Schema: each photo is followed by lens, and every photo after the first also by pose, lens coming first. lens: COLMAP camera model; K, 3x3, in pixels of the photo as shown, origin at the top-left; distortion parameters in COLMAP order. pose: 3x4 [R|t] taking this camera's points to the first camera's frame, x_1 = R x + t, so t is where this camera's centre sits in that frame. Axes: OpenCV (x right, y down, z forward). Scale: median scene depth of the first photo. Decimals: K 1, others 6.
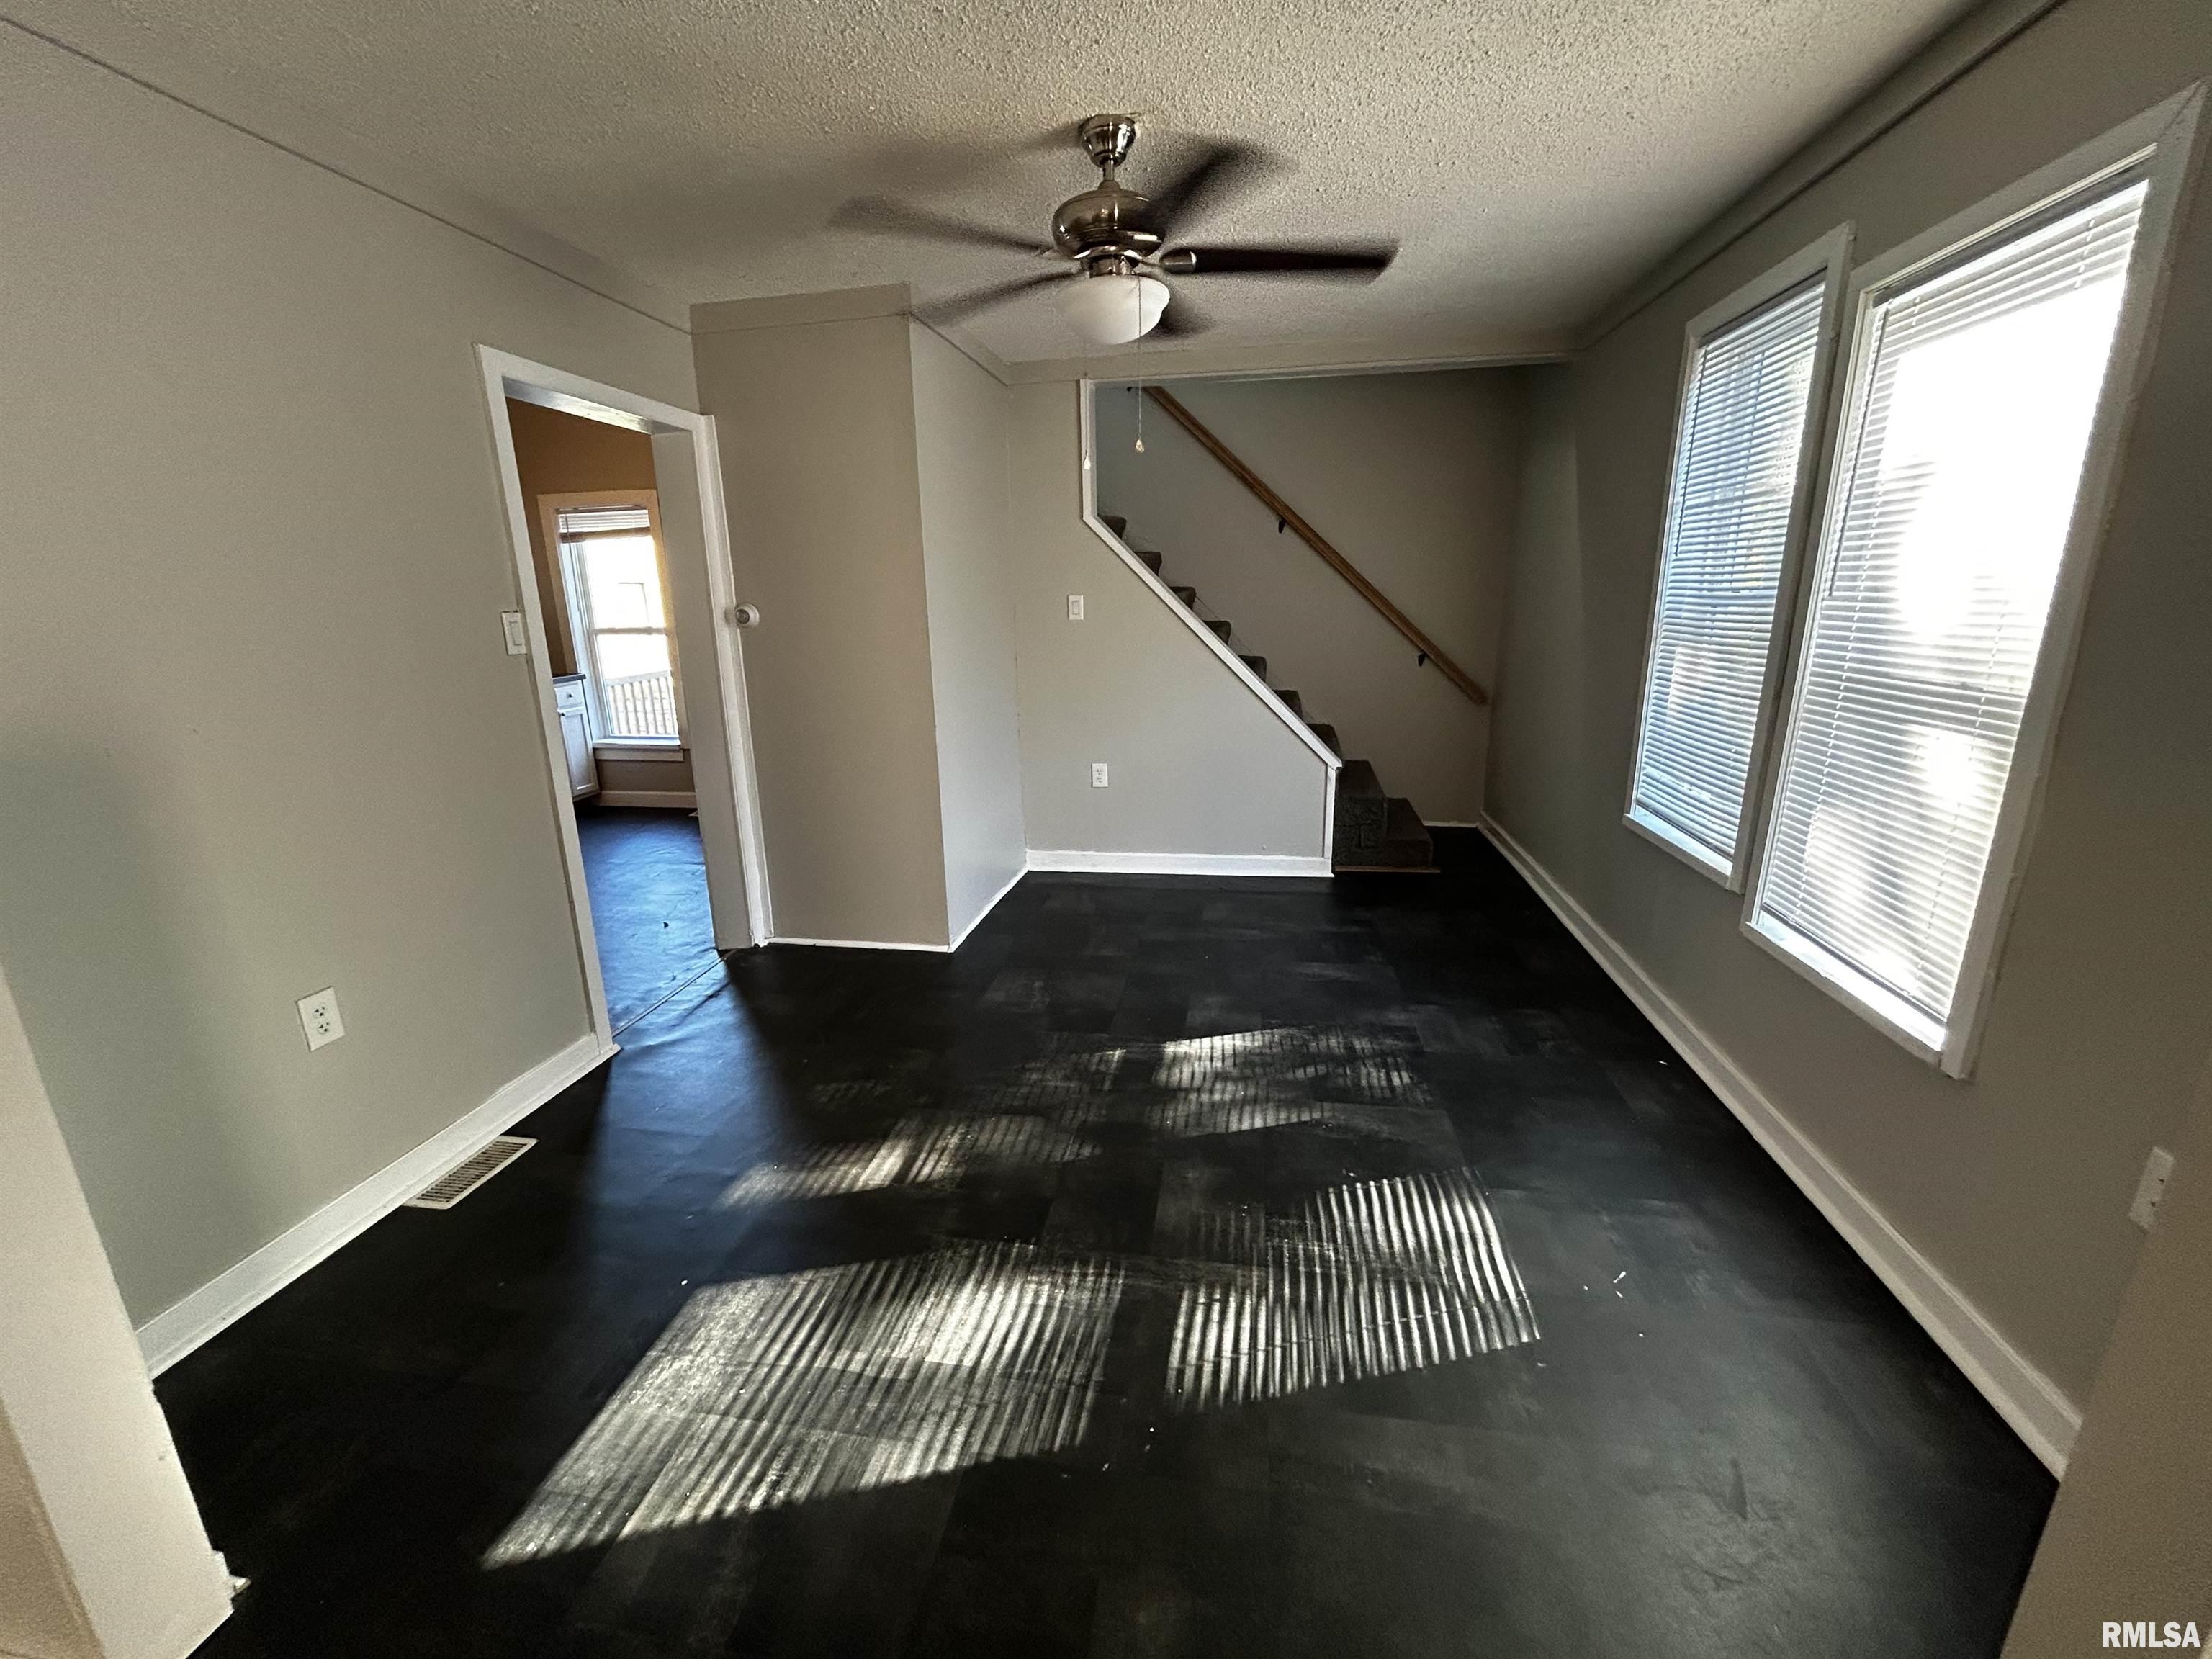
lens RADIAL K [[897.1, 0, 1108.4], [0, 897.1, 826.0], [0, 0, 1]] dist [0.003629, 0.000359]
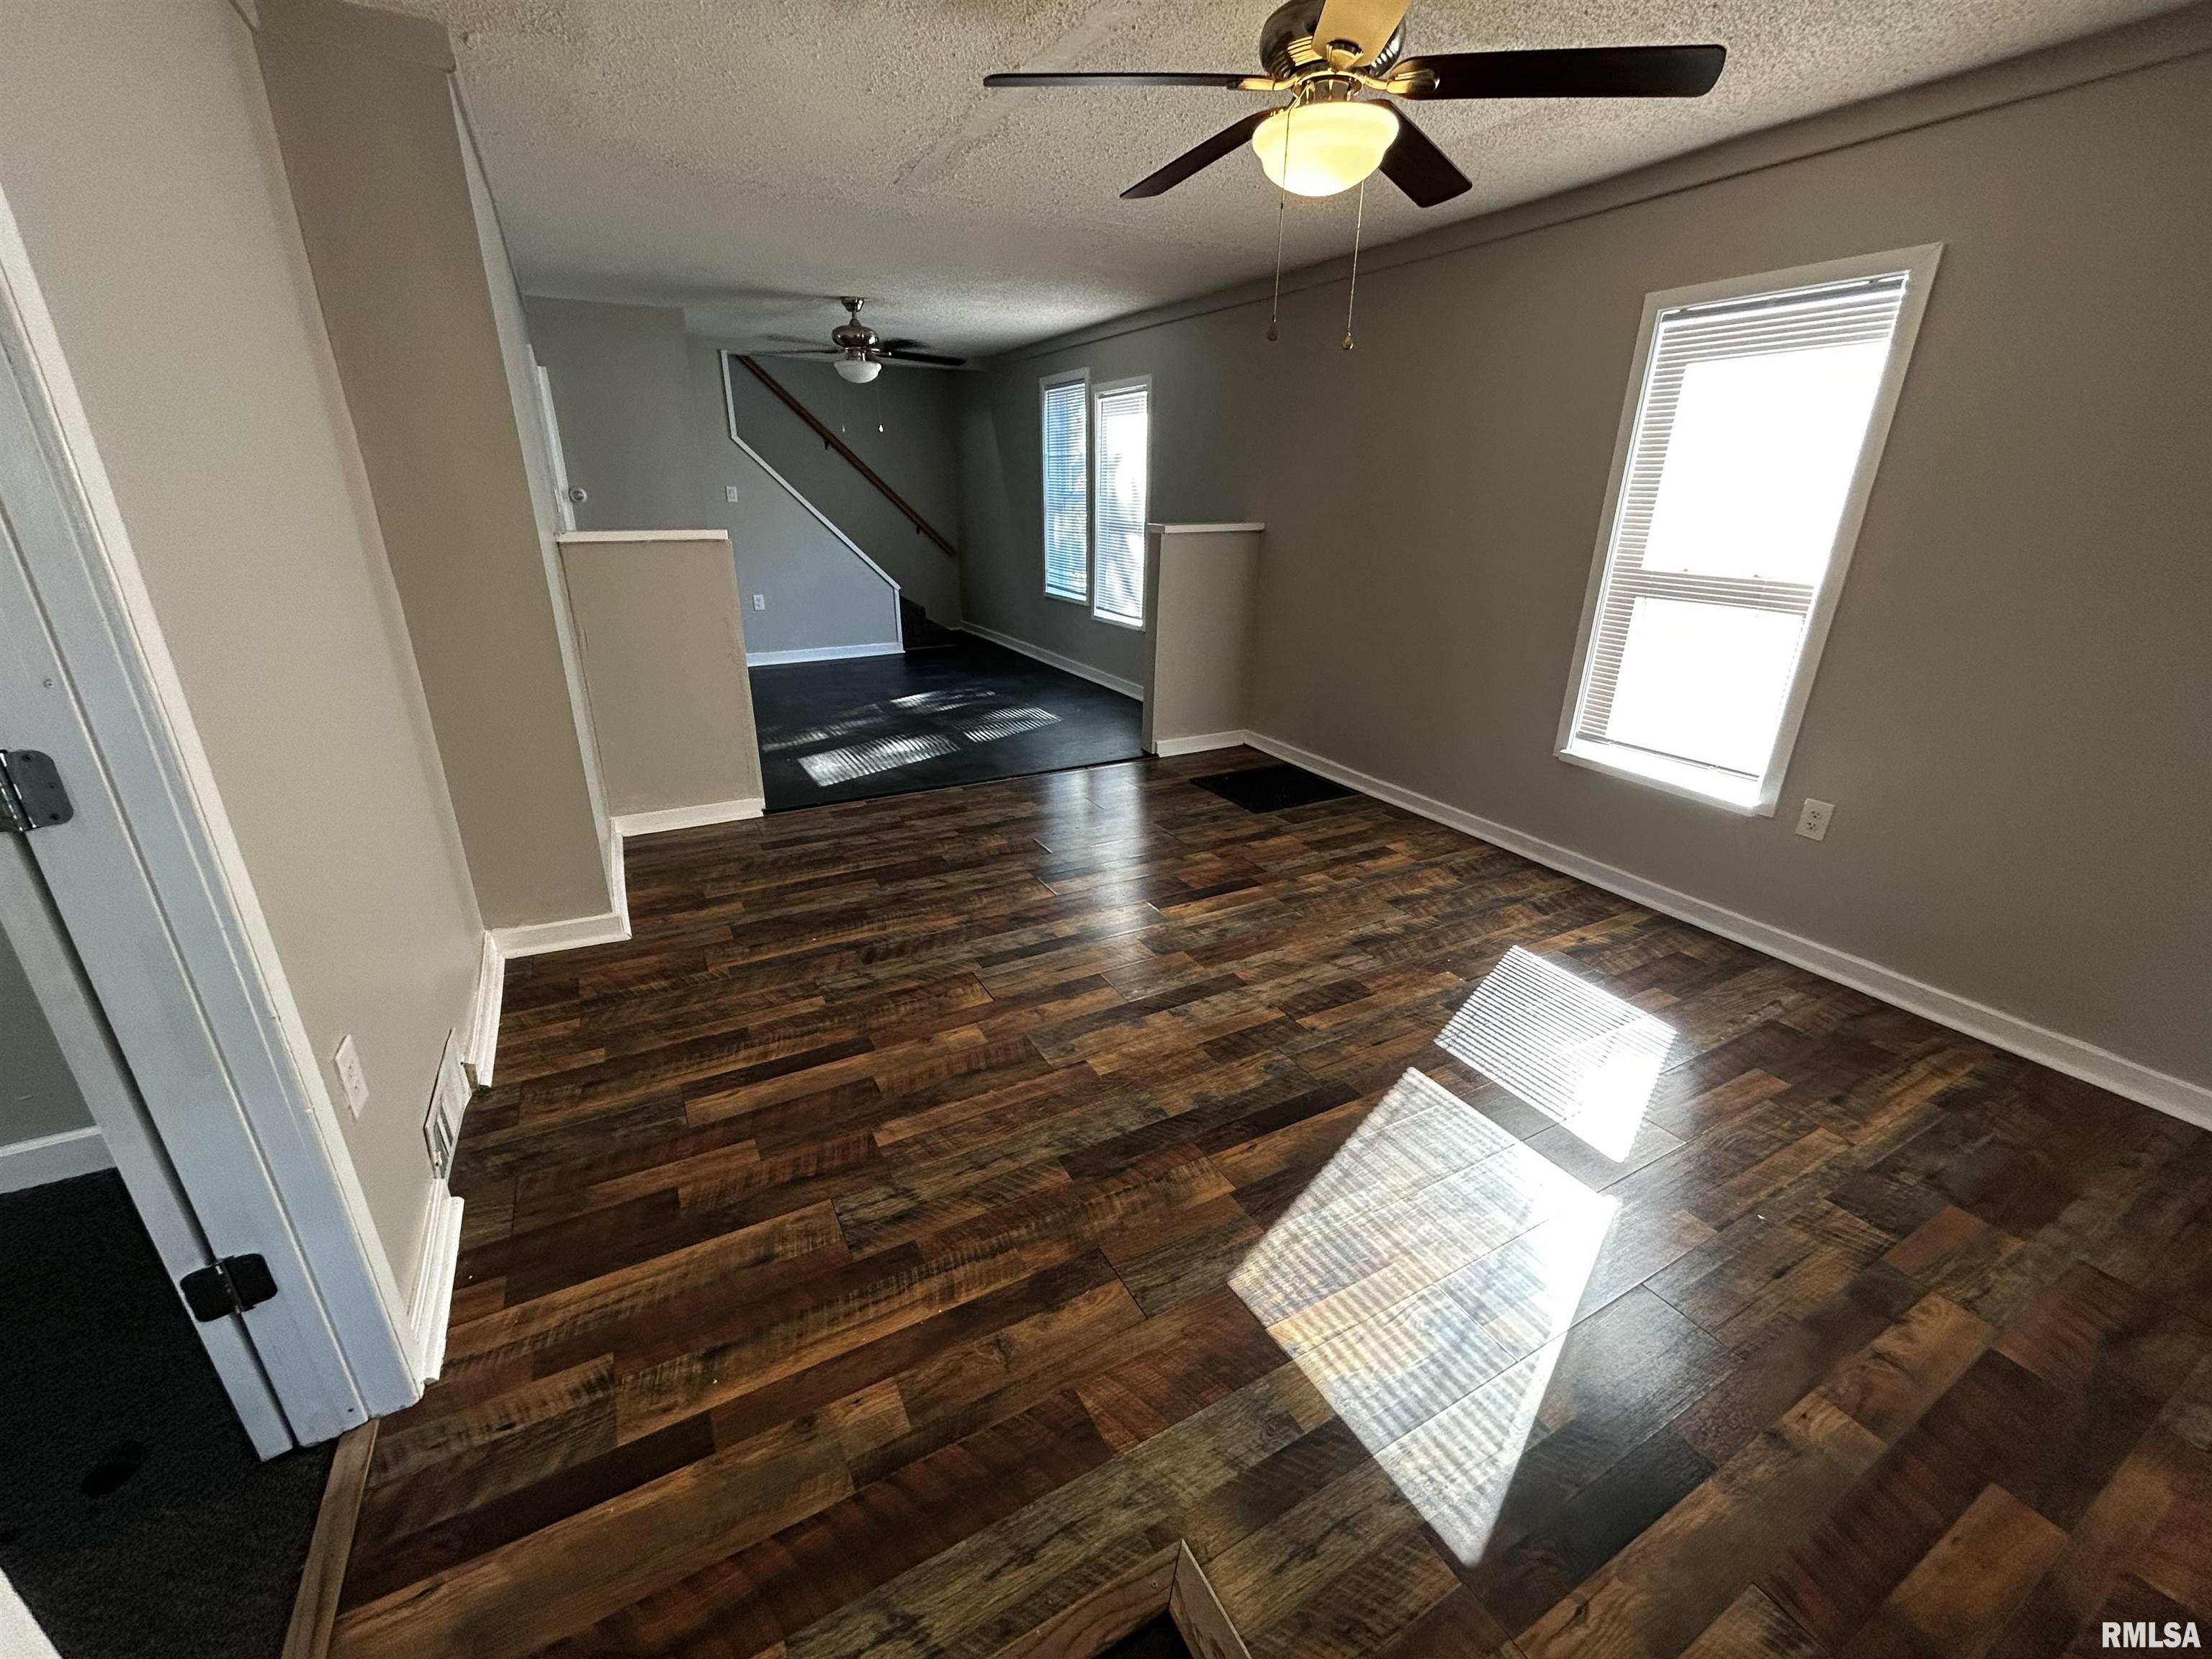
lens RADIAL K [[897.1, 0, 1104.7], [0, 897.1, 832.8], [0, 0, 1]] dist [0.003629, 0.000359]
pose [[0.785605, -0.200903, 0.585204, -1.104862], [0.135020, 0.978687, 0.154731, 0.367720], [-0.603817, -0.042544, 0.795987, -1.363217]]
